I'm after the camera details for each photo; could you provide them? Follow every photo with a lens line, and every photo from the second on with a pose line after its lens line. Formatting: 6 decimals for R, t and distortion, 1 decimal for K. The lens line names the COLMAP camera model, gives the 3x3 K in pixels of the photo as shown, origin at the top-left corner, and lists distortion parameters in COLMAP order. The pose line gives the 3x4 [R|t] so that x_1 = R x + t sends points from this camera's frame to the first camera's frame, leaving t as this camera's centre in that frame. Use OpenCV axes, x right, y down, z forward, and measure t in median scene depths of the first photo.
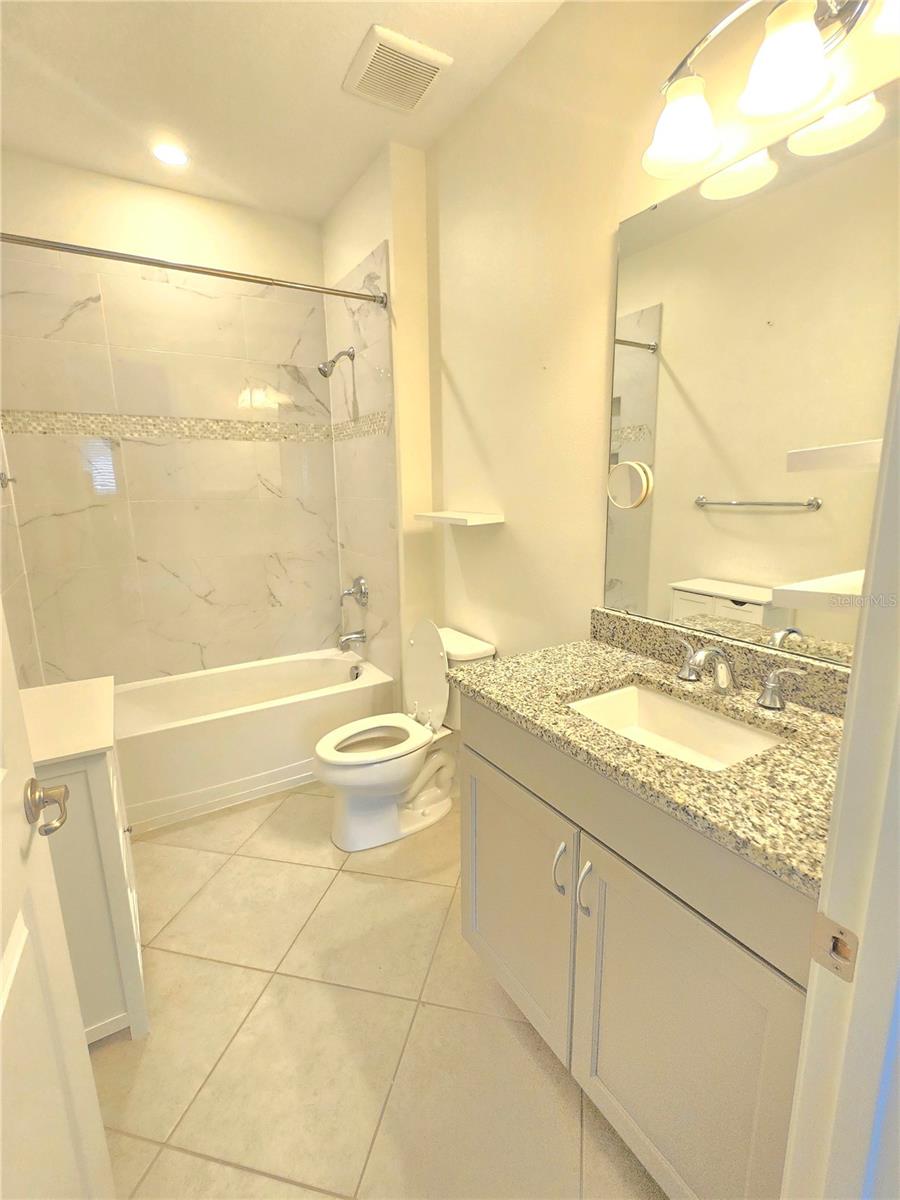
lens RADIAL K [[557.4, 0, 462.7], [0, 557.4, 599.0], [0, 0, 1]] dist [0.011224, -0.000314]
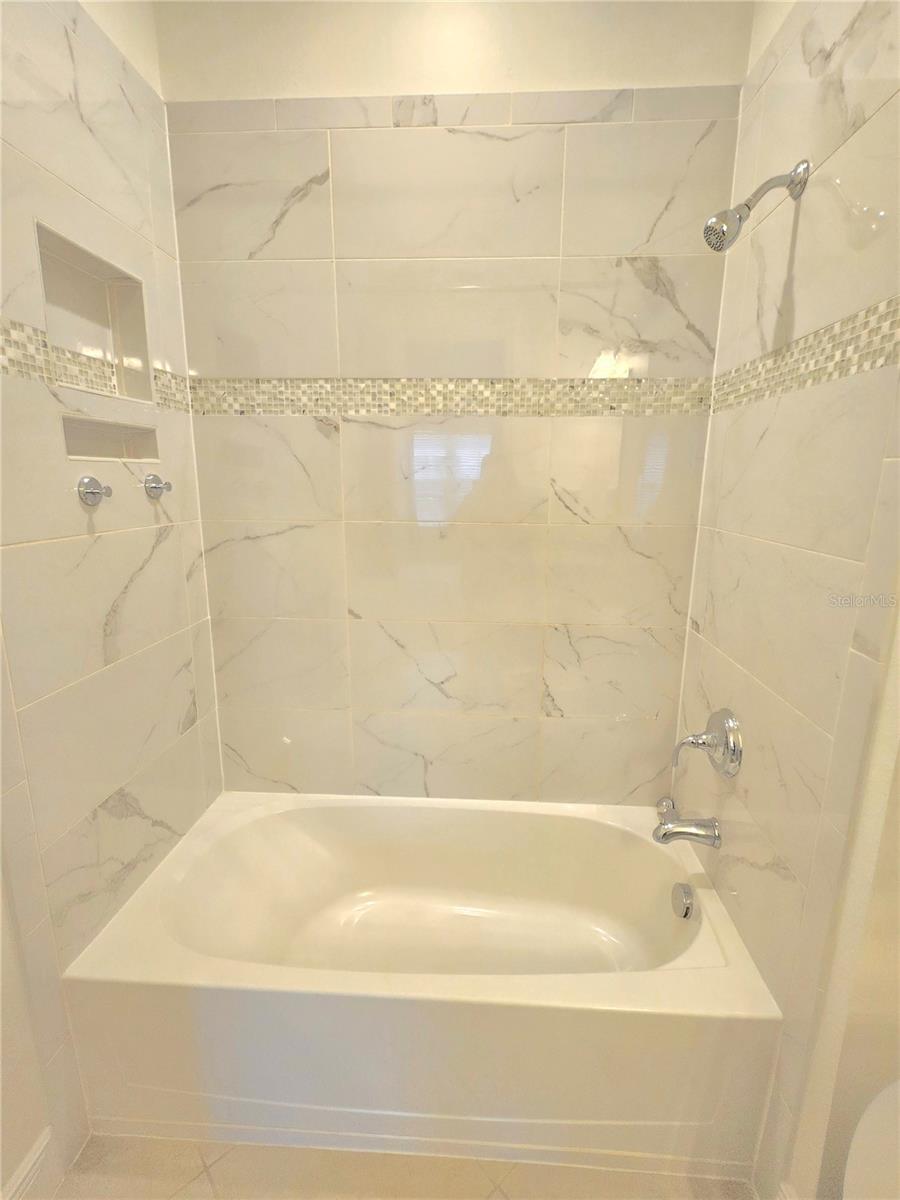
lens RADIAL K [[557.4, 0, 462.7], [0, 557.4, 599.0], [0, 0, 1]] dist [0.011224, -0.000314]
pose [[0.820491, 0.138847, -0.554542, -0.132856], [-0.135247, 0.989664, 0.047684, -0.132817], [0.555431, 0.035876, 0.830789, 0.549933]]
